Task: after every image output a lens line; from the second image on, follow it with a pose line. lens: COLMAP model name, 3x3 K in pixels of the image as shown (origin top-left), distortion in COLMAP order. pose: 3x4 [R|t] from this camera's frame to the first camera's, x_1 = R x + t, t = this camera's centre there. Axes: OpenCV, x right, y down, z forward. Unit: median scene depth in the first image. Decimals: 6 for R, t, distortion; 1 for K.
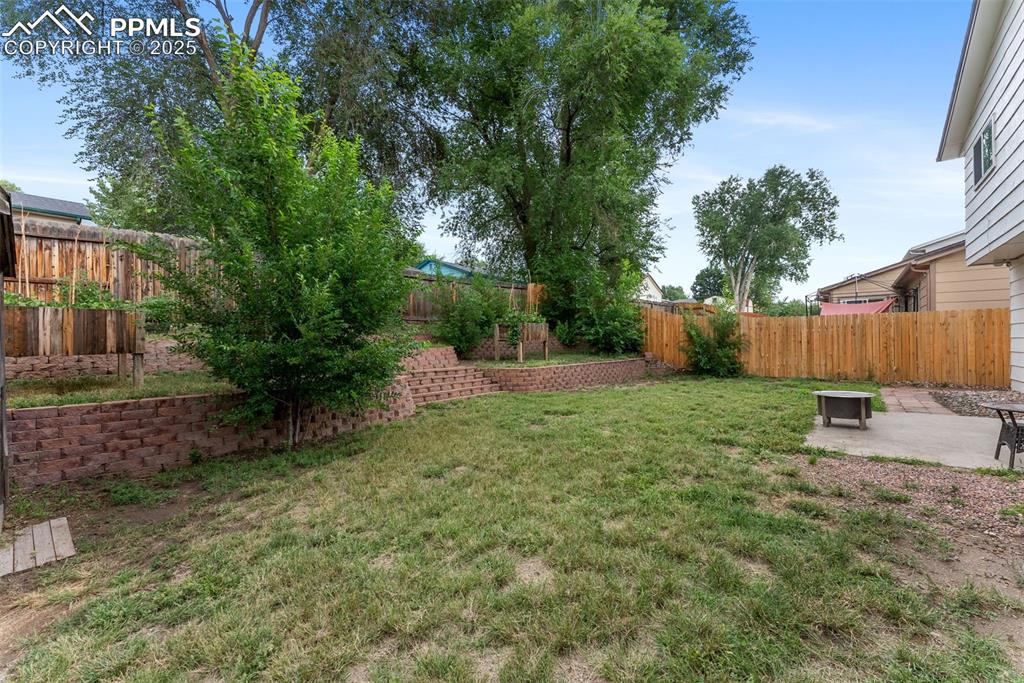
lens RADIAL K [[427.0, 0, 513.2], [0, 427.0, 339.9], [0, 0, 1]] dist [-0.016949, -0.001677]
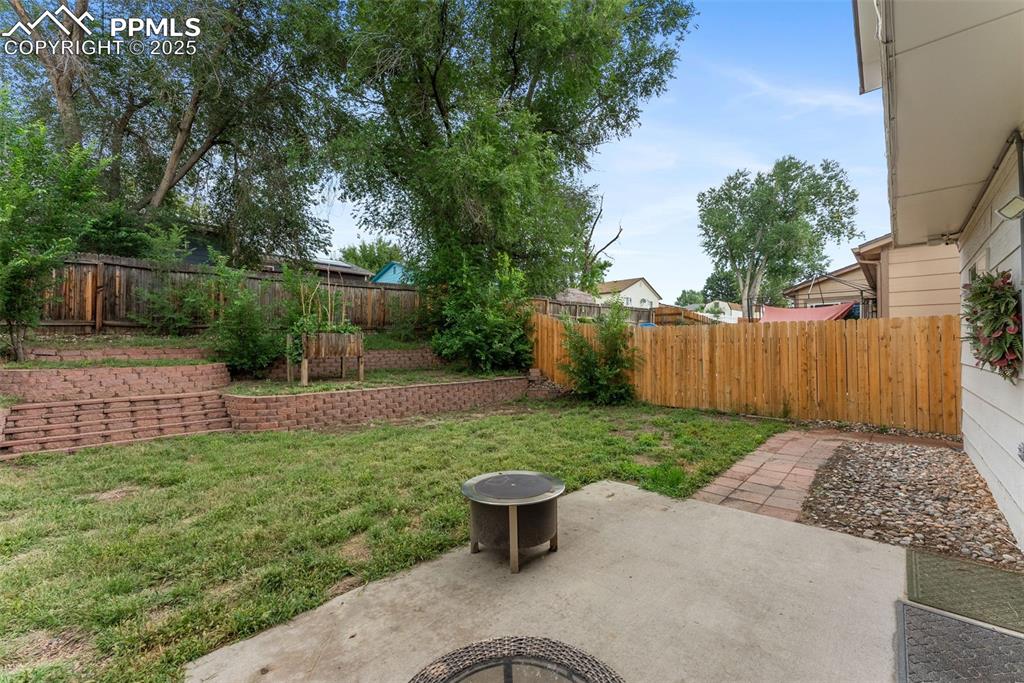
lens RADIAL K [[427.0, 0, 514.4], [0, 427.0, 340.0], [0, 0, 1]] dist [-0.016949, -0.001677]
pose [[0.997916, 0.003889, -0.064414, 0.220755], [-0.004706, 0.999910, -0.012534, -0.010497], [0.064360, 0.012811, 0.997845, 0.132509]]
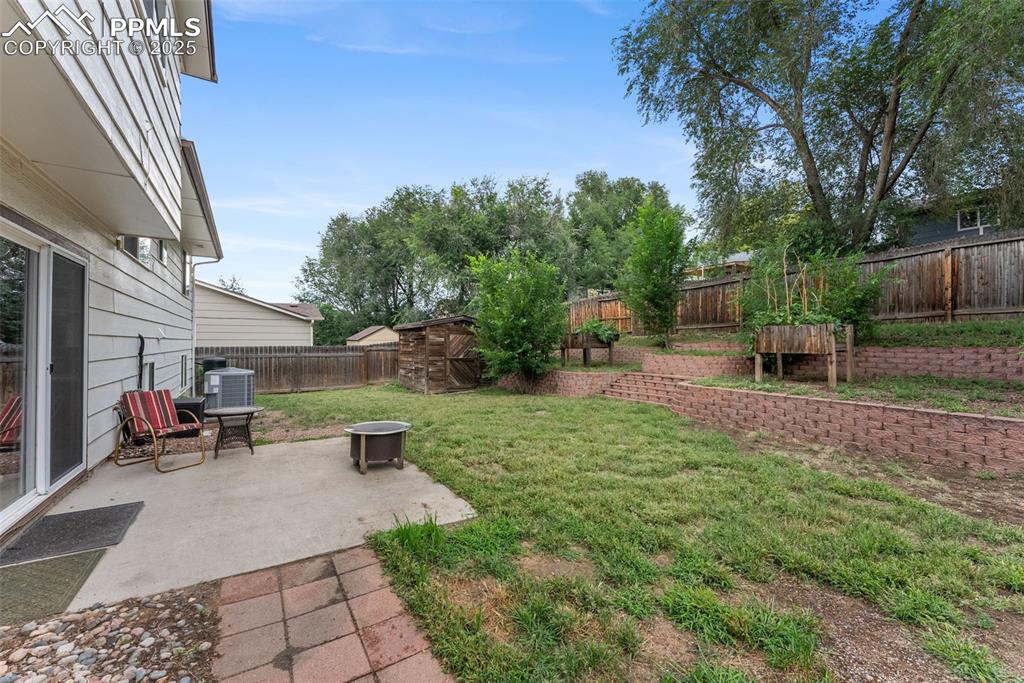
lens RADIAL K [[427.0, 0, 533.5], [0, 427.0, 337.1], [0, 0, 1]] dist [-0.016949, -0.001677]
pose [[-0.300351, -0.000232, -0.953829, 0.385099], [0.002433, 0.999997, -0.001009, -0.011711], [0.953826, -0.002624, -0.300349, 0.391208]]
